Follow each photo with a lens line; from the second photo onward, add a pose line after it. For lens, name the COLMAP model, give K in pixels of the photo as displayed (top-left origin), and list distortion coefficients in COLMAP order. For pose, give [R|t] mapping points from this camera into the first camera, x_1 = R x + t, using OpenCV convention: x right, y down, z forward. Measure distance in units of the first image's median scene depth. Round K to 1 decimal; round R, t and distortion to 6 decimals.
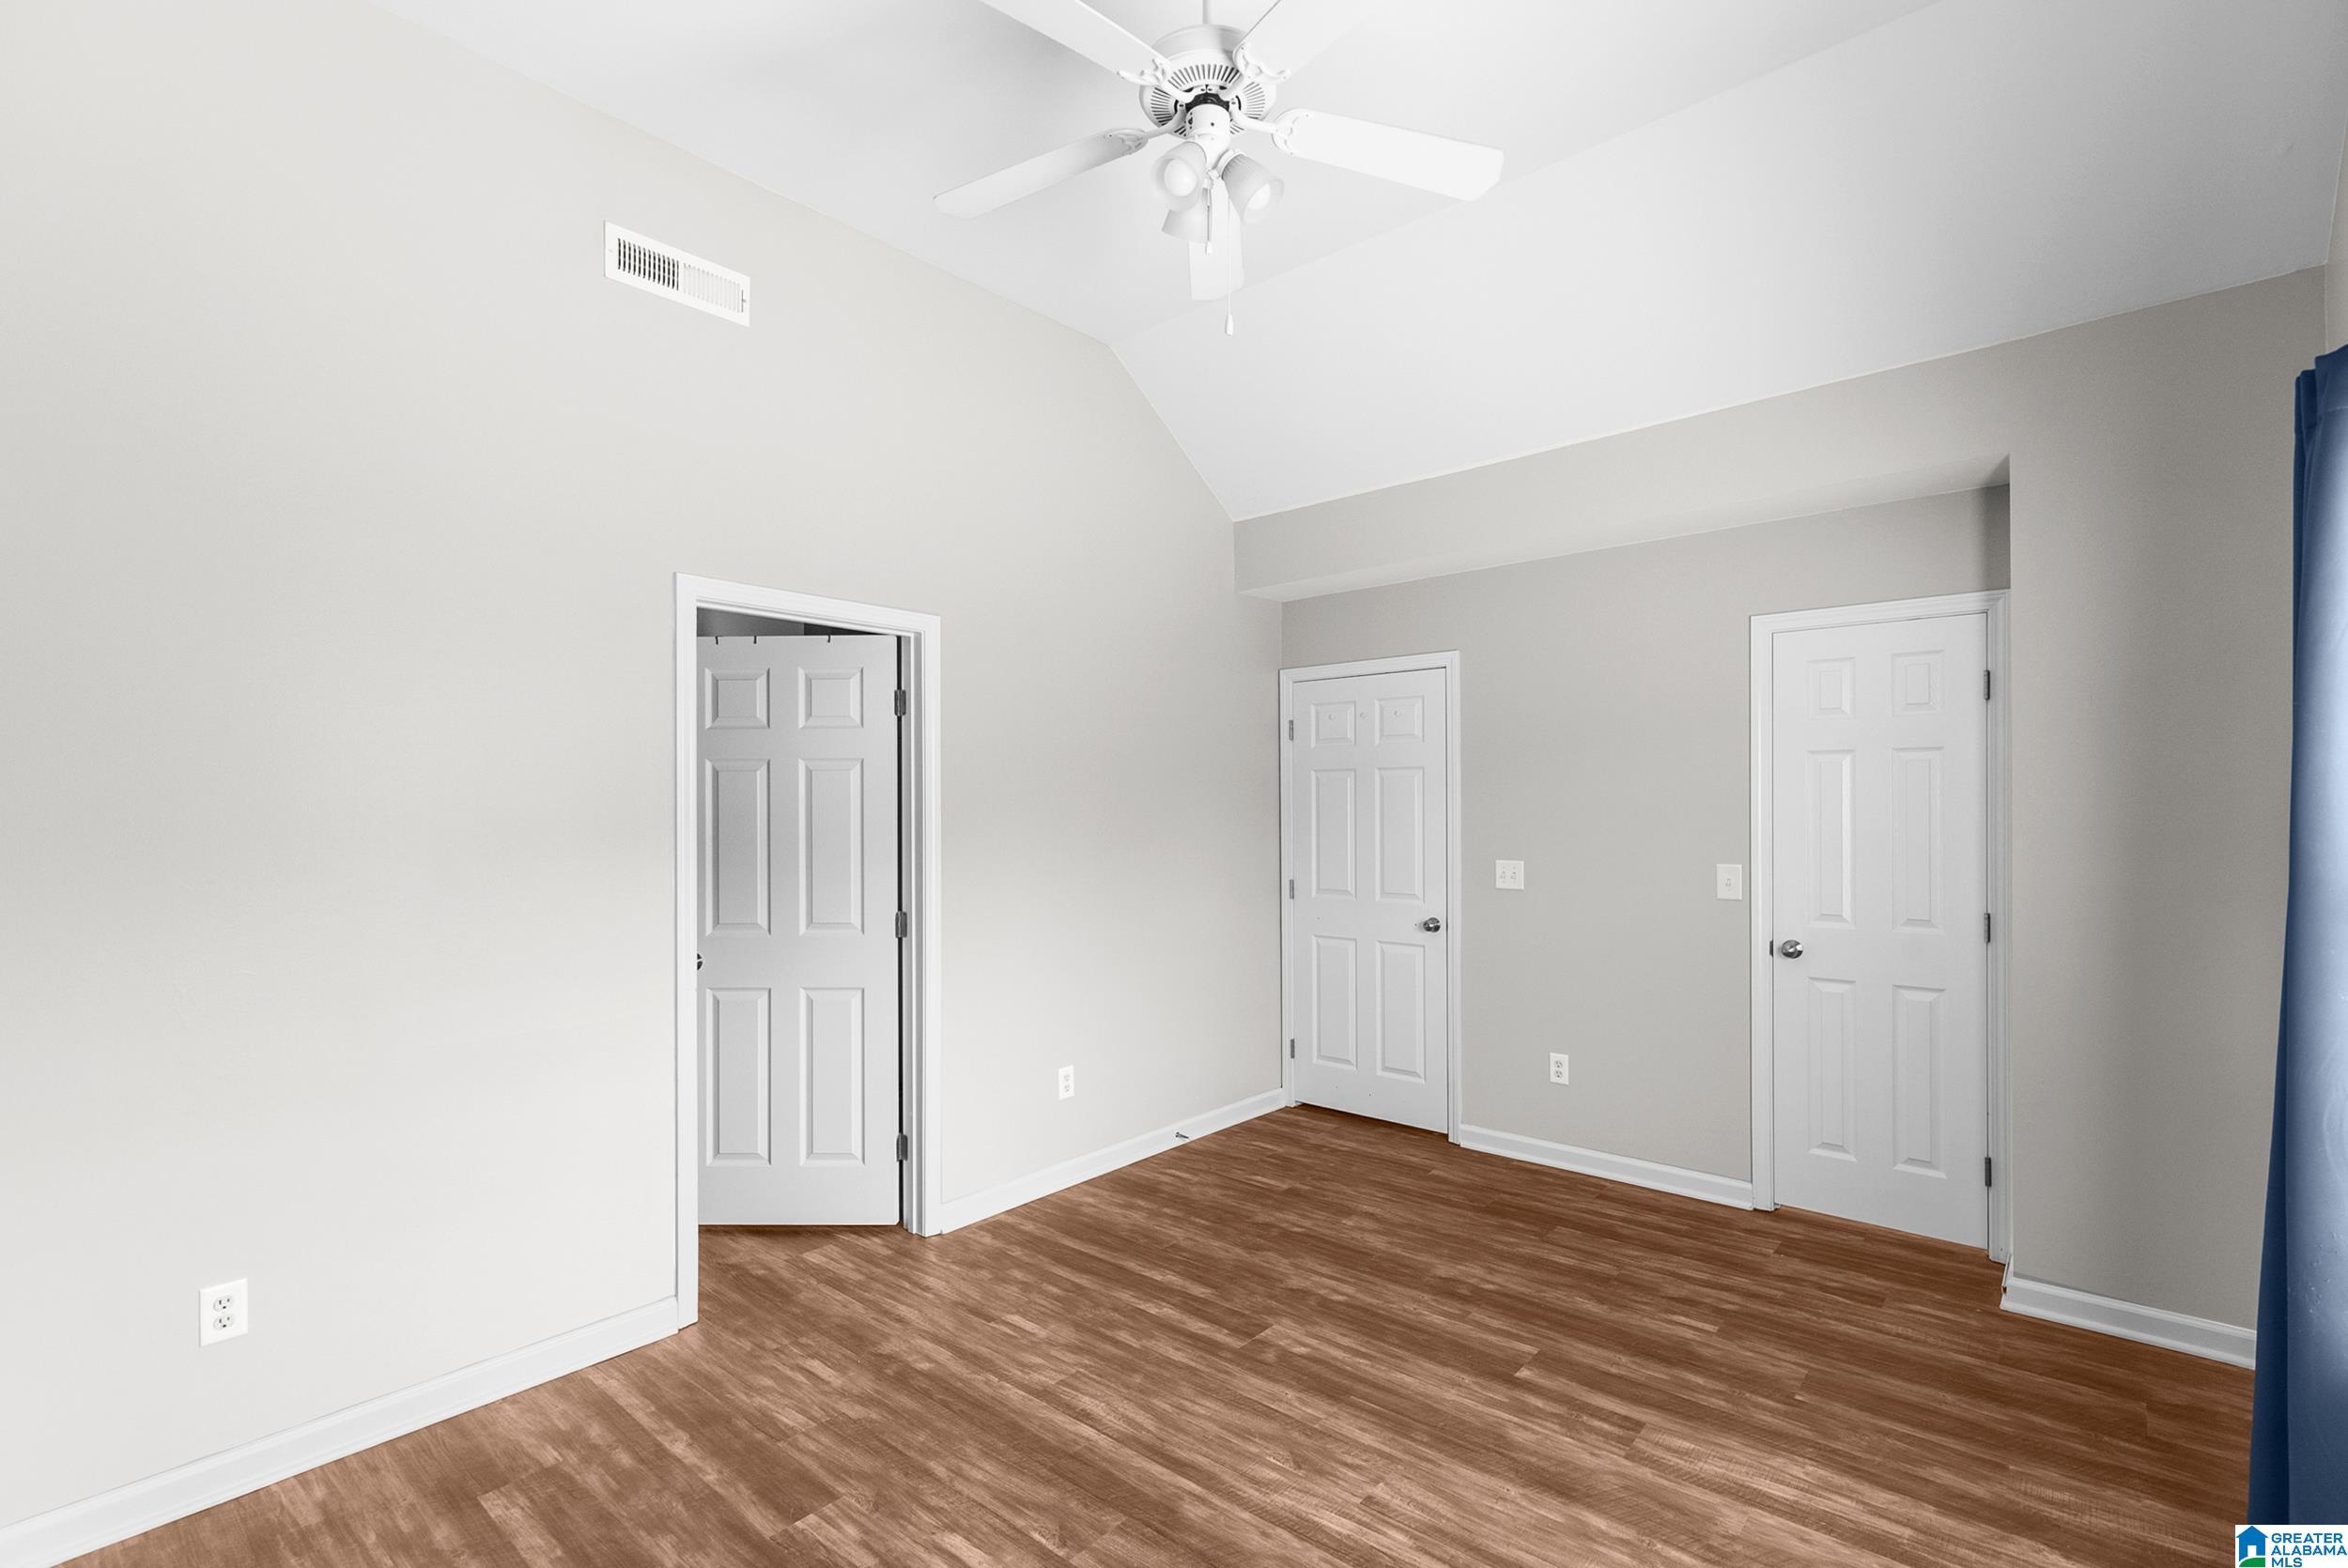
lens RADIAL K [[1072.4, 0, 1172.6], [0, 1072.4, 799.4], [0, 0, 1]] dist [0.001526, -0.000183]
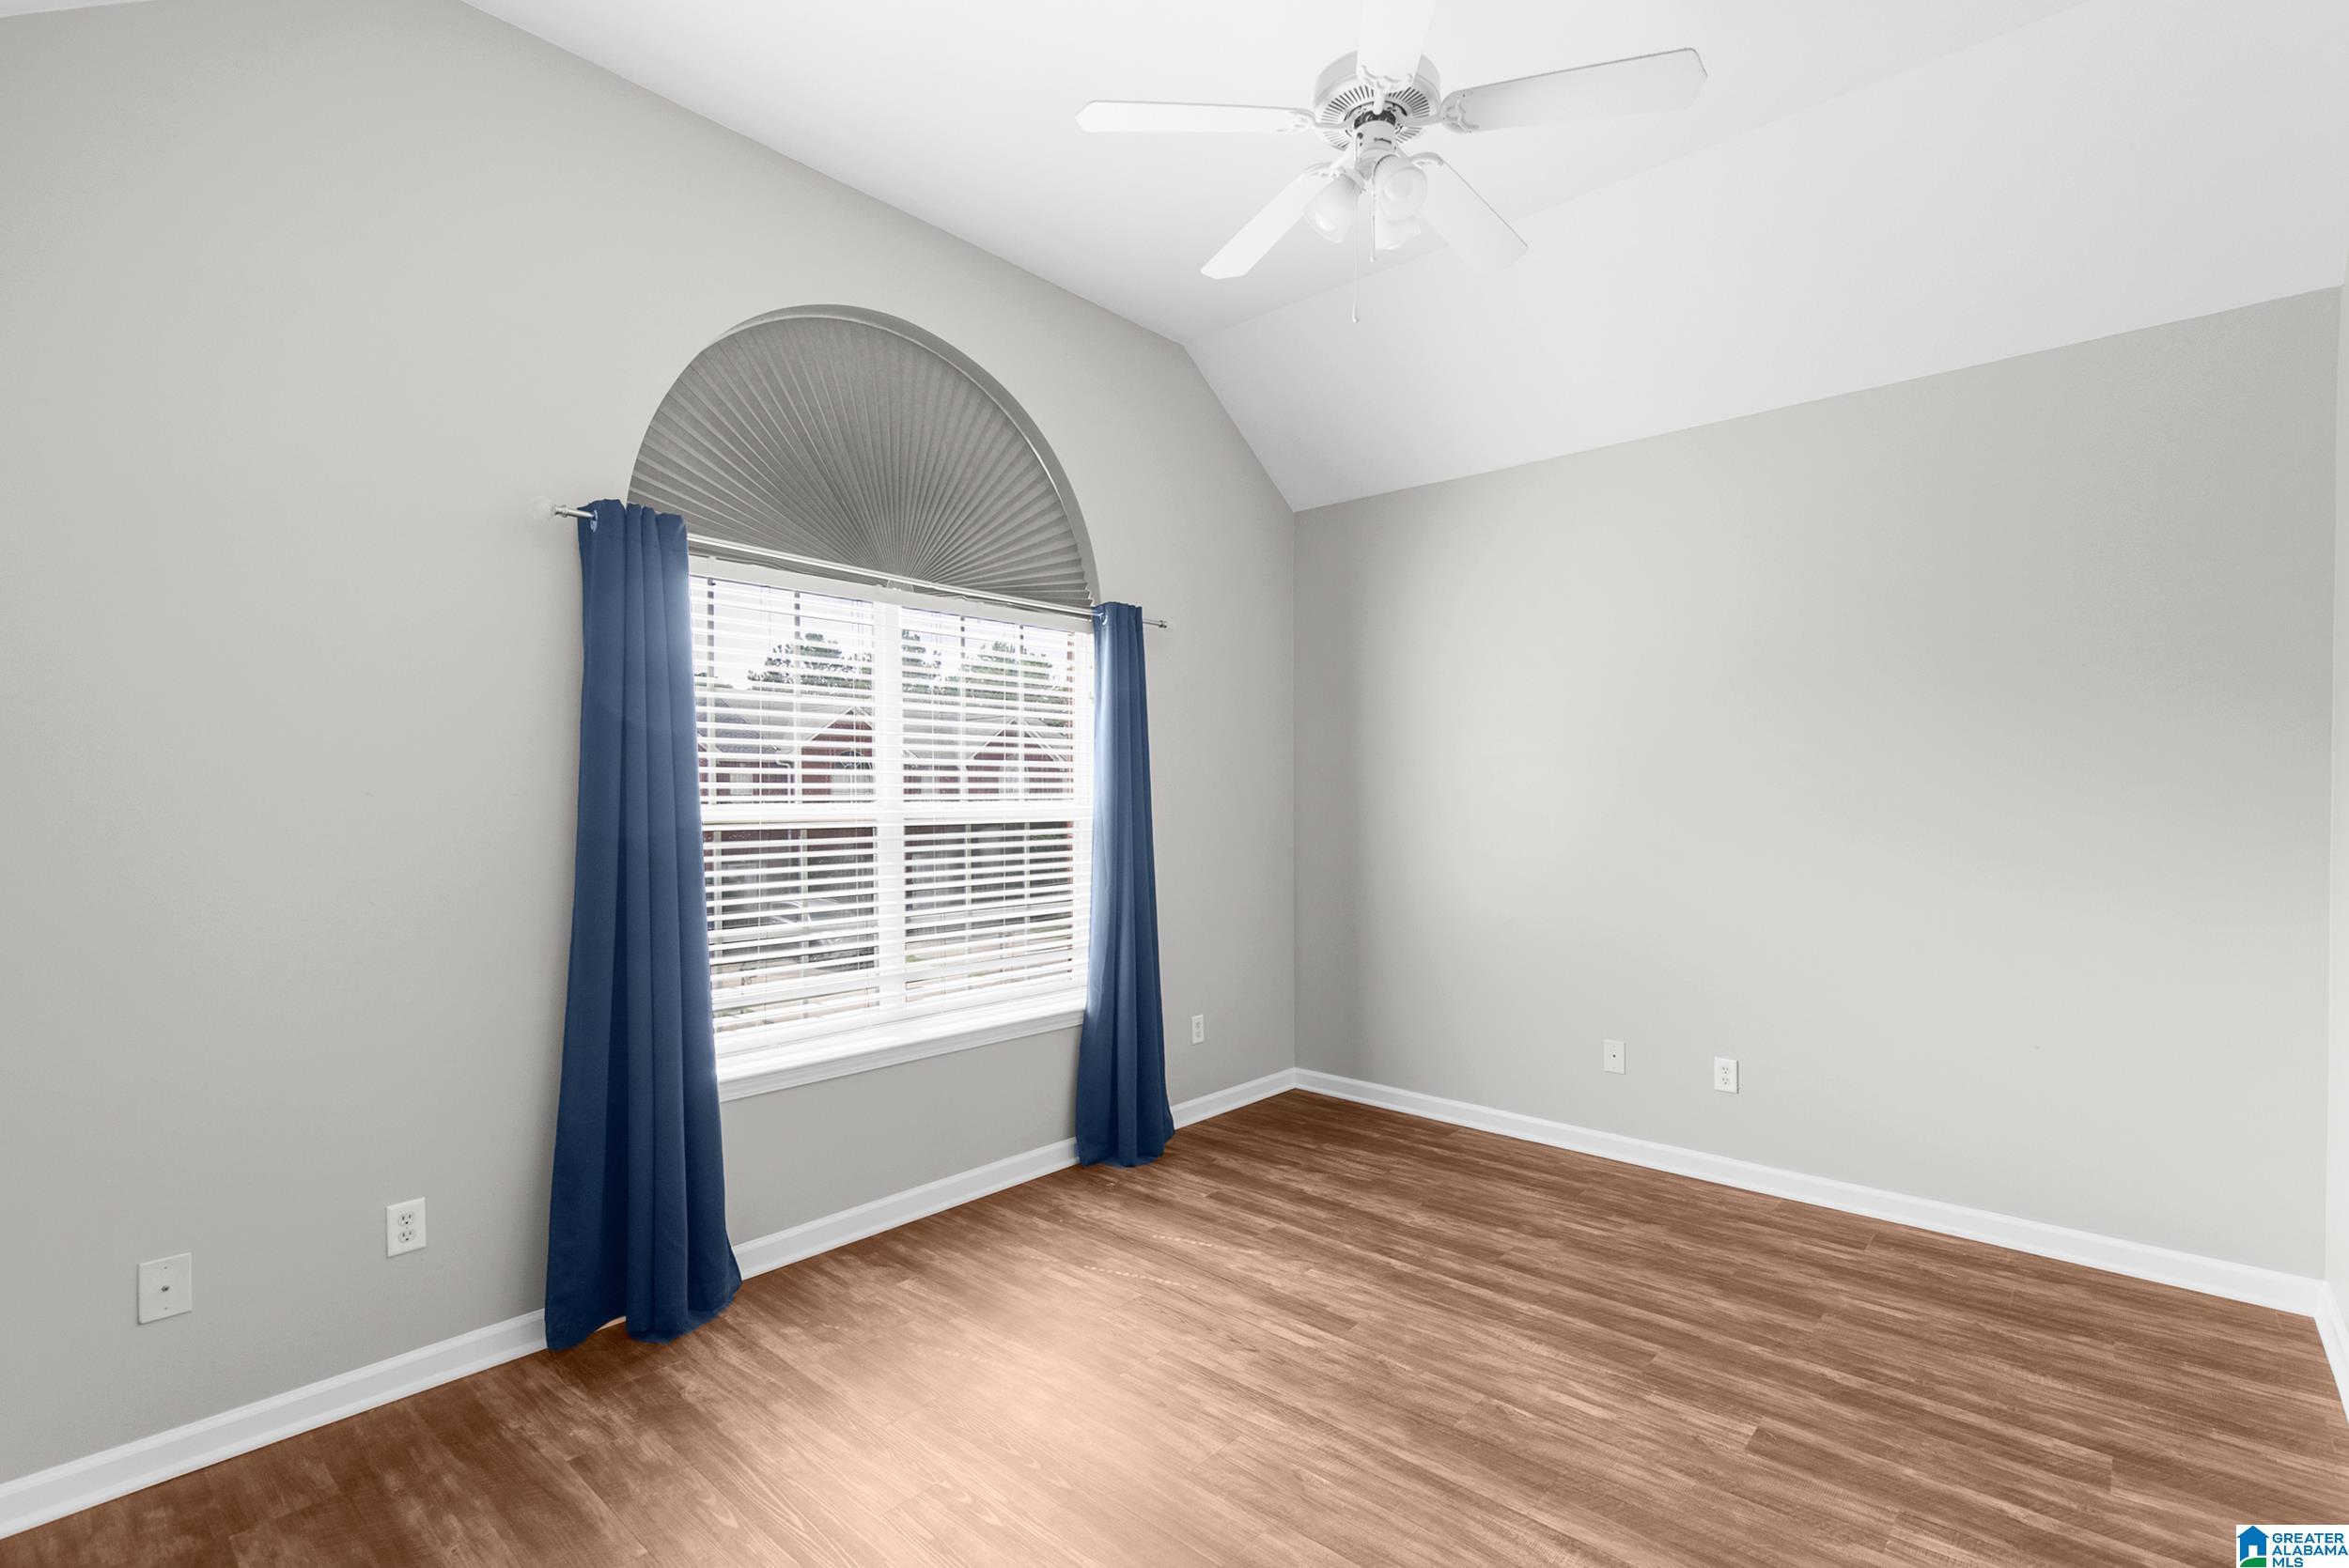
lens RADIAL K [[1072.9, 0, 1174.5], [0, 1072.9, 789.5], [0, 0, 1]] dist [0.001526, -0.000183]
pose [[-0.999876, 0.009973, 0.012224, 0.213668], [0.009806, 0.999859, -0.013660, 0.029265], [-0.012359, -0.013538, -0.999832, 2.022006]]
